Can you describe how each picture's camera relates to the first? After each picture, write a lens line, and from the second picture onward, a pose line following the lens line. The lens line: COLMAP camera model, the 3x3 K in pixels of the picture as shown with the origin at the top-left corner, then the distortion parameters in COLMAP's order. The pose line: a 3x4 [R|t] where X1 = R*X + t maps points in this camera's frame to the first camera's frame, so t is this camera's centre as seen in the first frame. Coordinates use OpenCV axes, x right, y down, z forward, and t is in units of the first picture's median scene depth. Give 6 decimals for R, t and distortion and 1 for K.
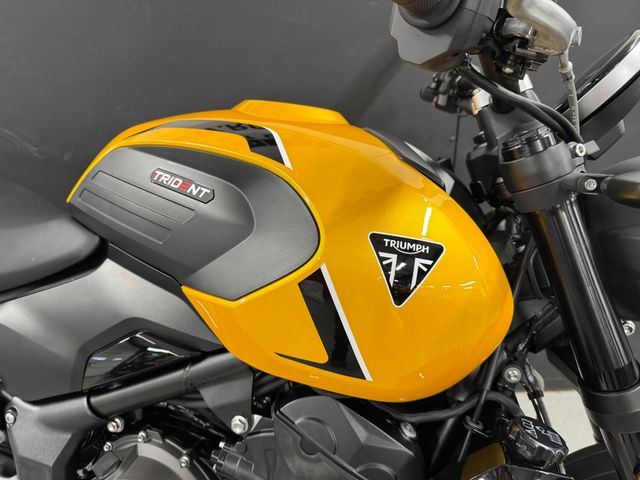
lens RADIAL K [[455.5, 0, 320.0], [0, 455.5, 240.0], [0, 0, 1]] dist [0.047264, -0.072485]
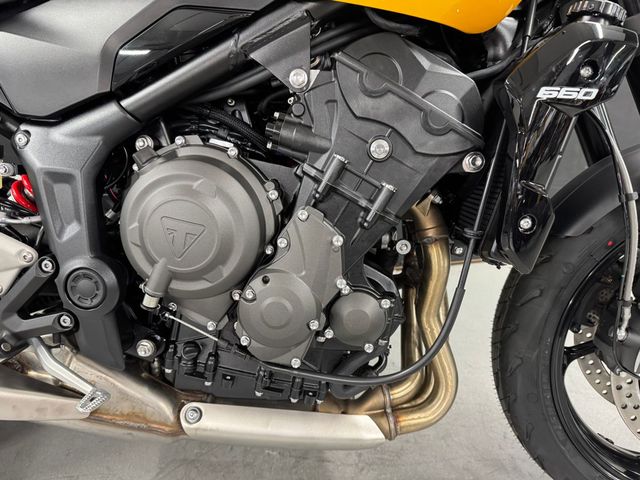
lens RADIAL K [[455.5, 0, 320.0], [0, 455.5, 240.0], [0, 0, 1]] dist [0.047264, -0.072485]
pose [[0.985836, -0.066951, 0.153772, -0.311368], [0.066666, 0.997751, 0.007015, 0.764188], [-0.153896, 0.003336, 0.988081, 0.024468]]
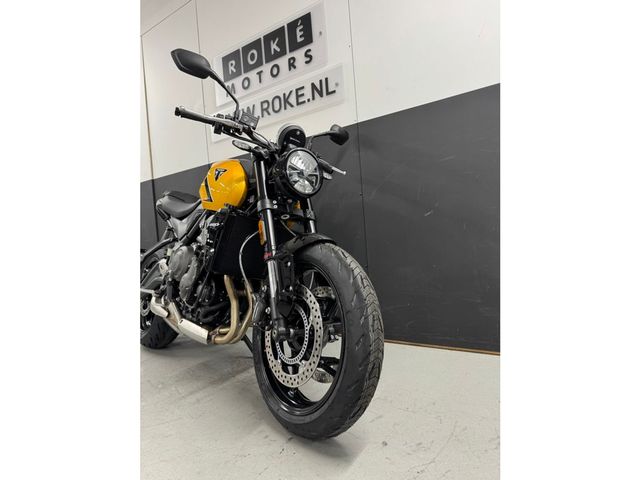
lens RADIAL K [[343.7, 0, 320.0], [0, 343.7, 240.0], [0, 0, 1]] dist [0.003737, 0.000042]
pose [[0.817772, -0.030796, -0.574717, 2.445309], [-0.197300, 0.923060, -0.330201, 1.327552], [0.540667, 0.383421, 0.748777, -0.659189]]
